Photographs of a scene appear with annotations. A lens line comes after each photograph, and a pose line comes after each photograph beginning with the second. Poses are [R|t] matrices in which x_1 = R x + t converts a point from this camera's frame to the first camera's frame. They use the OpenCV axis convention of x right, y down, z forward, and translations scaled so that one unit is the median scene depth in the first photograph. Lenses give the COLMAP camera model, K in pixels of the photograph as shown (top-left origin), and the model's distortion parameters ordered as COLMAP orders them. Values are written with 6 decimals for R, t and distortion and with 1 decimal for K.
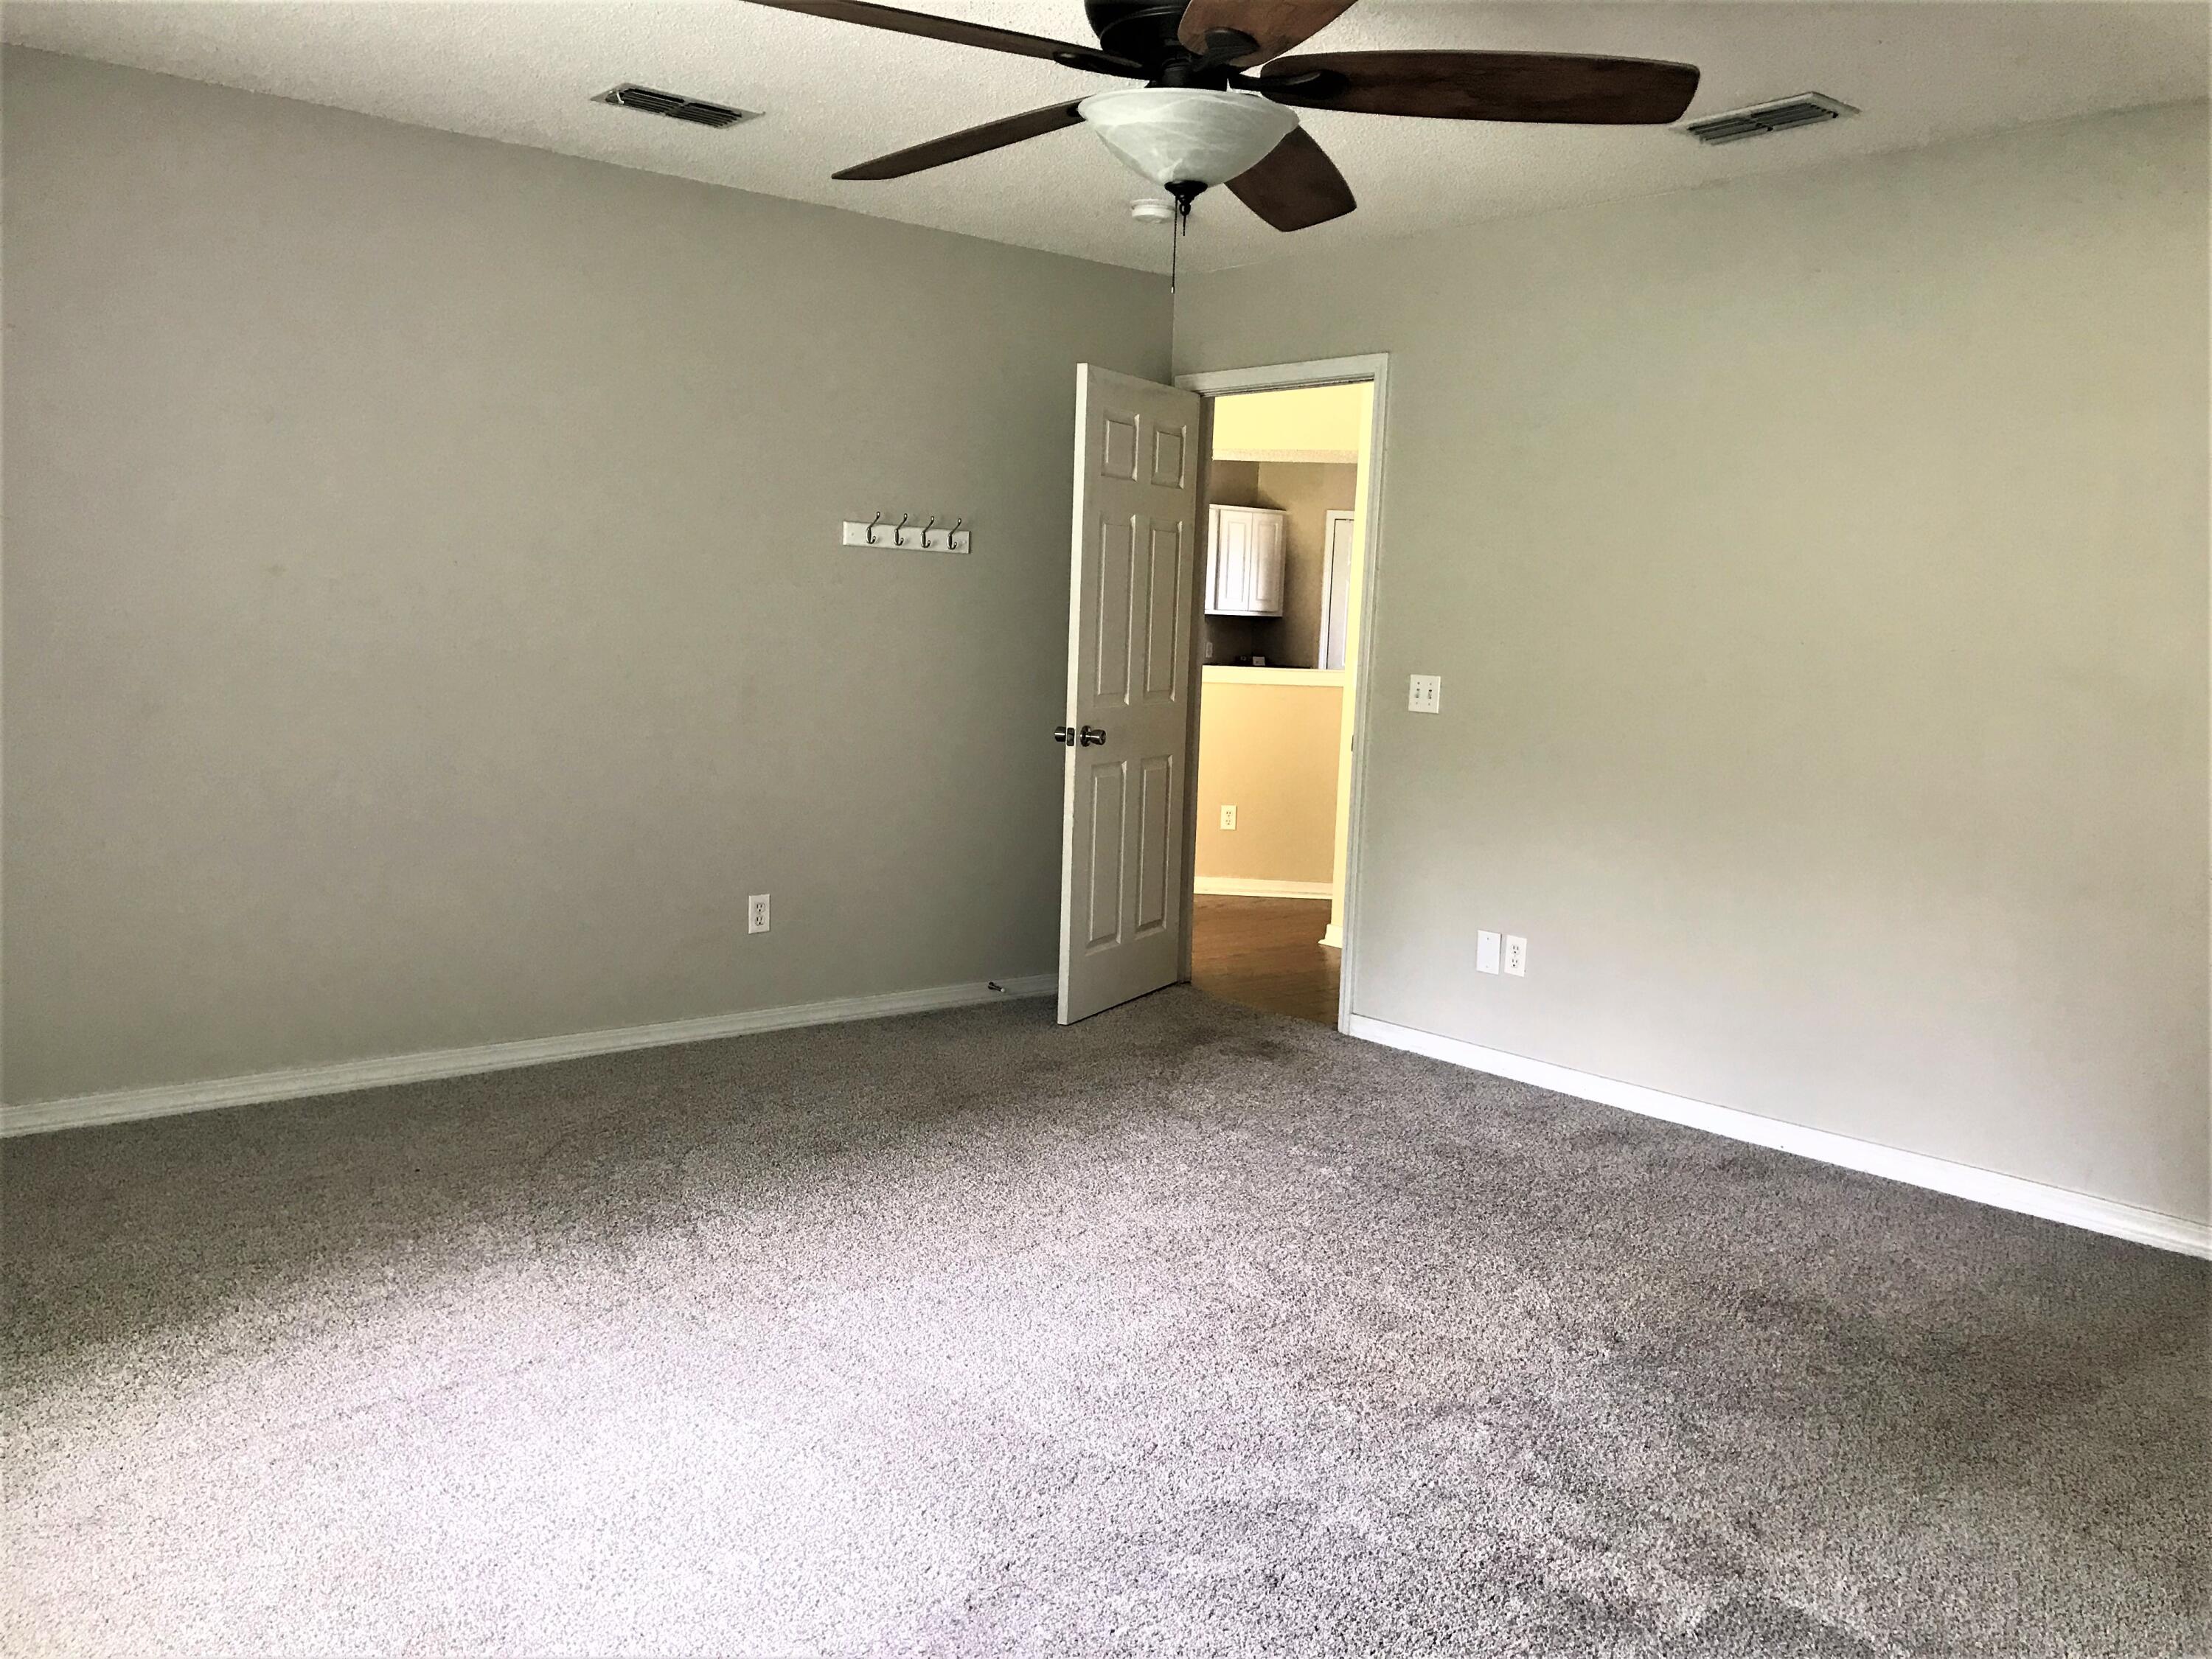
lens RADIAL K [[1835.4, 0, 1107.6], [0, 1835.4, 827.6], [0, 0, 1]] dist [0.025833, -0.030041]
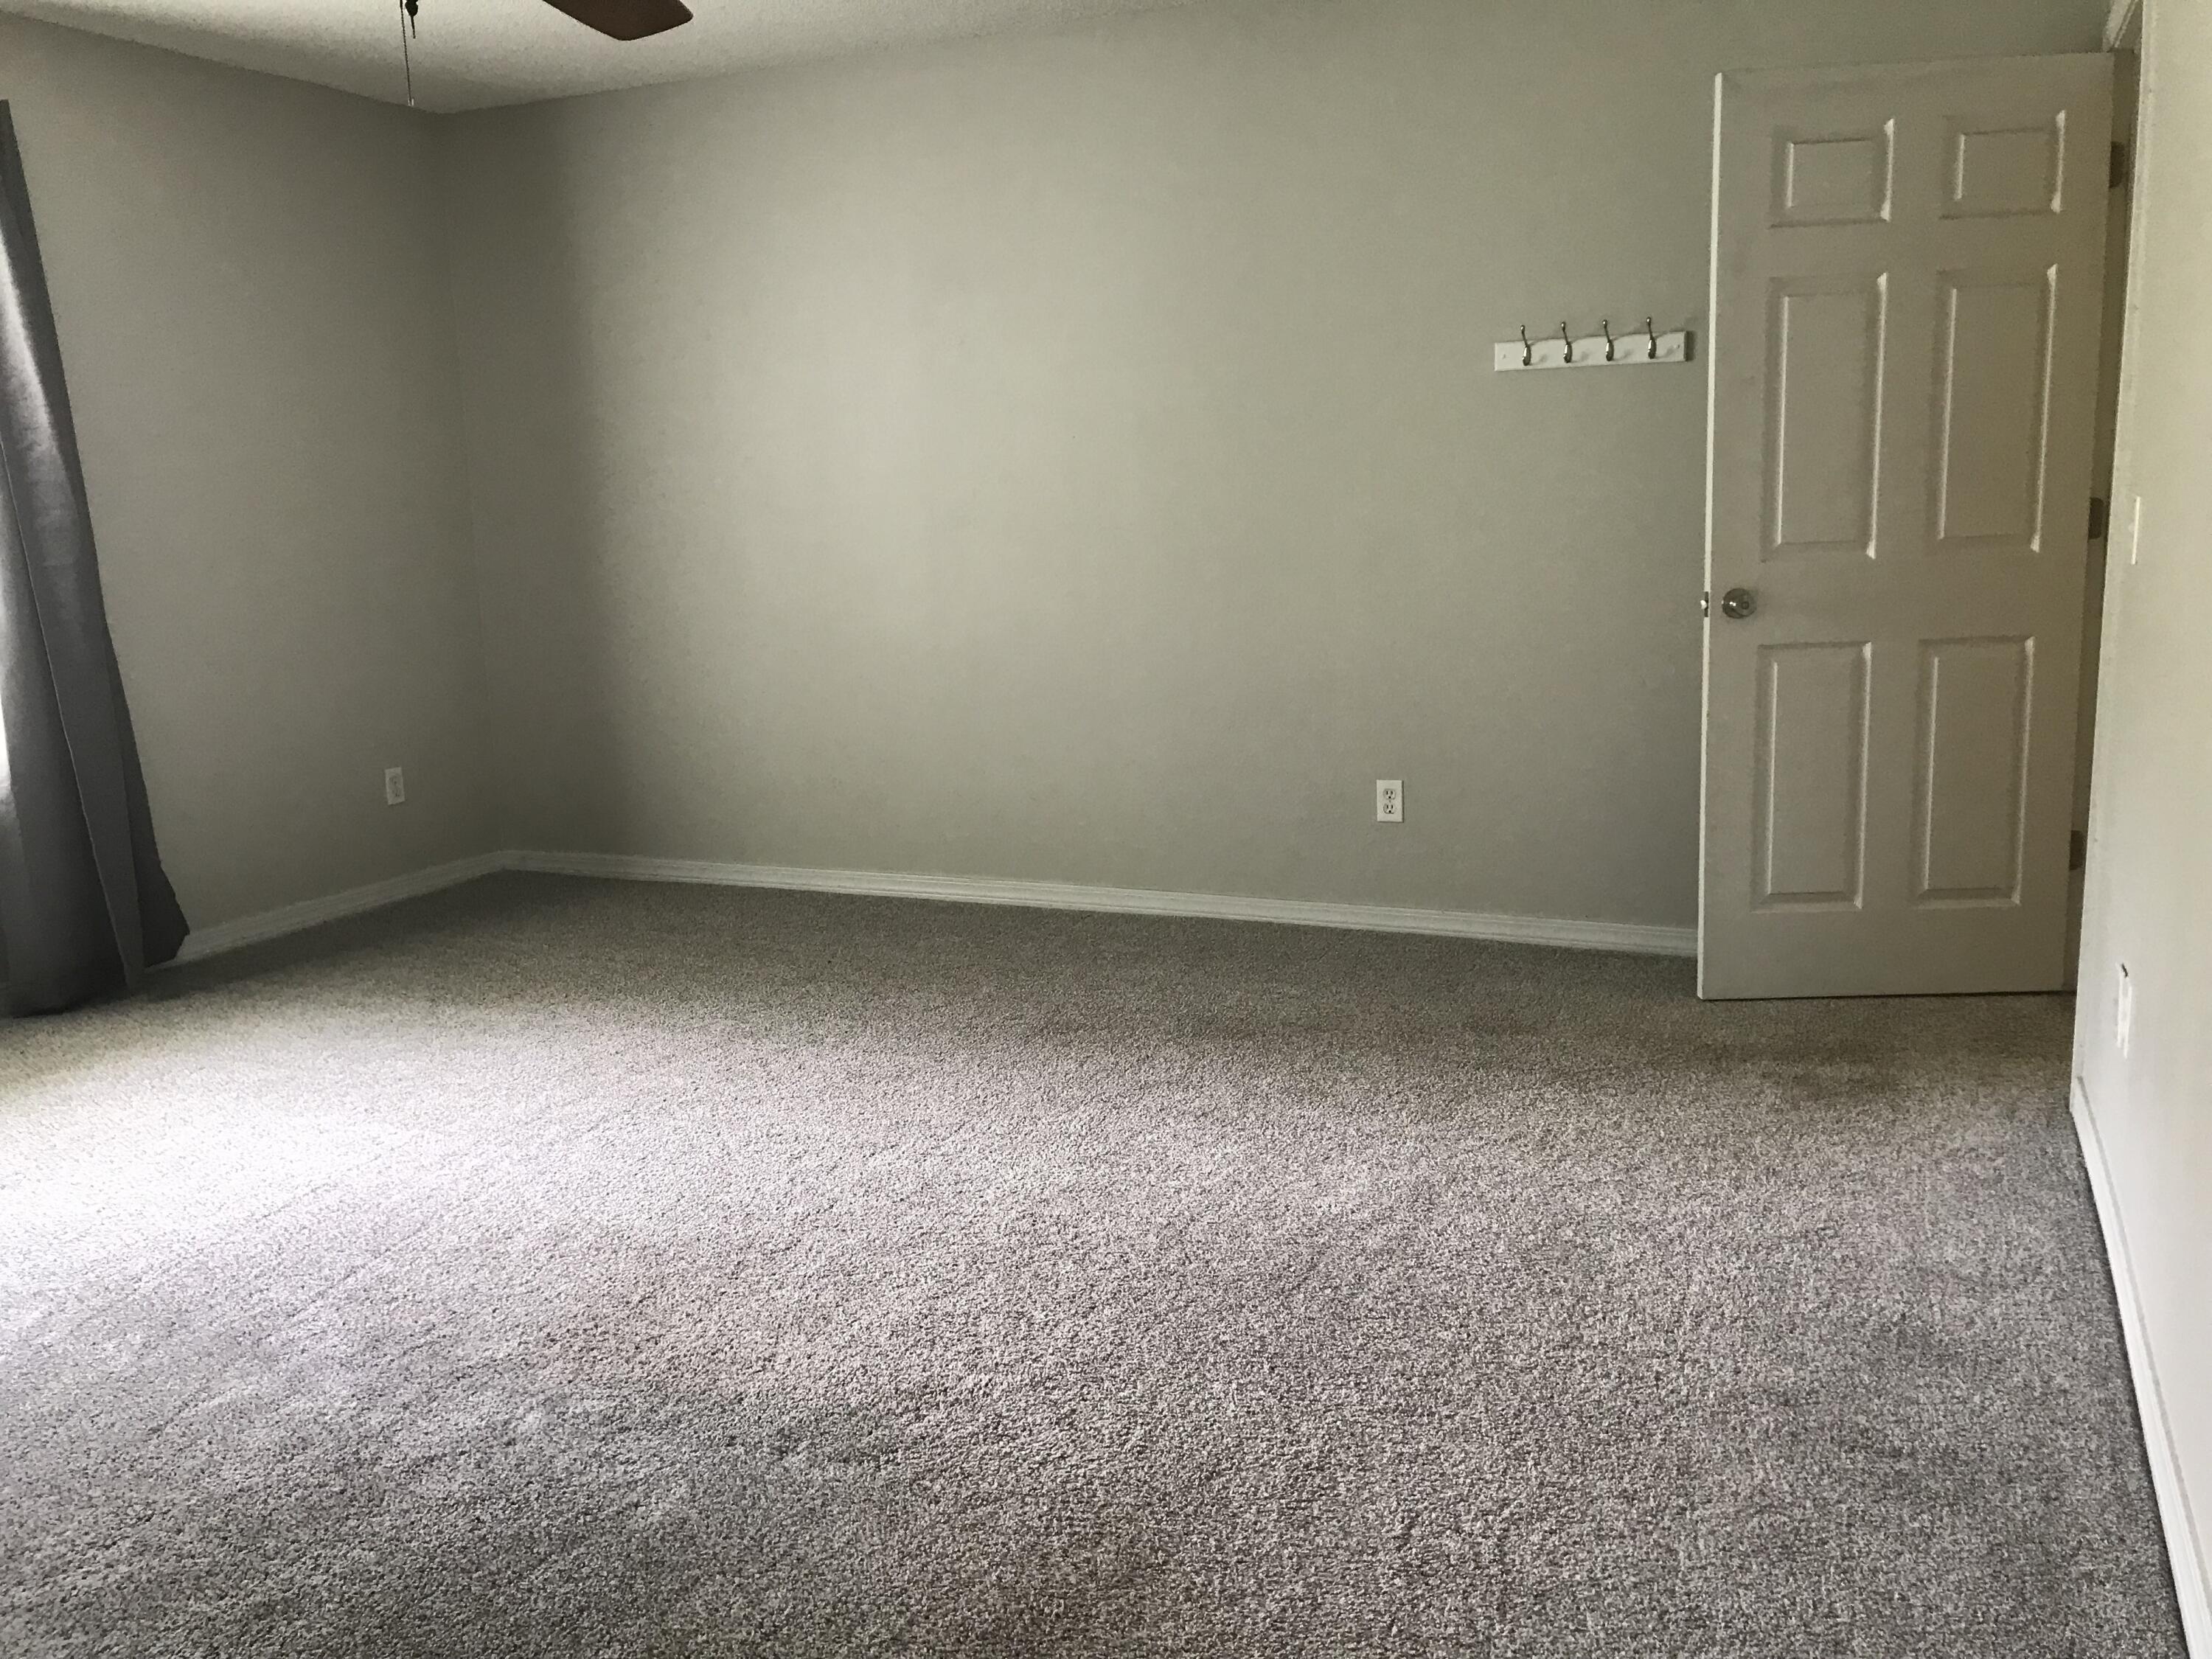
lens RADIAL K [[1835.4, 0, 1107.3], [0, 1835.4, 831.2], [0, 0, 1]] dist [0.025833, -0.030041]
pose [[0.428729, 0.113986, -0.896213, 0.550017], [-0.064266, 0.993343, 0.095597, -0.015118], [0.901144, 0.016611, 0.433201, 0.481718]]
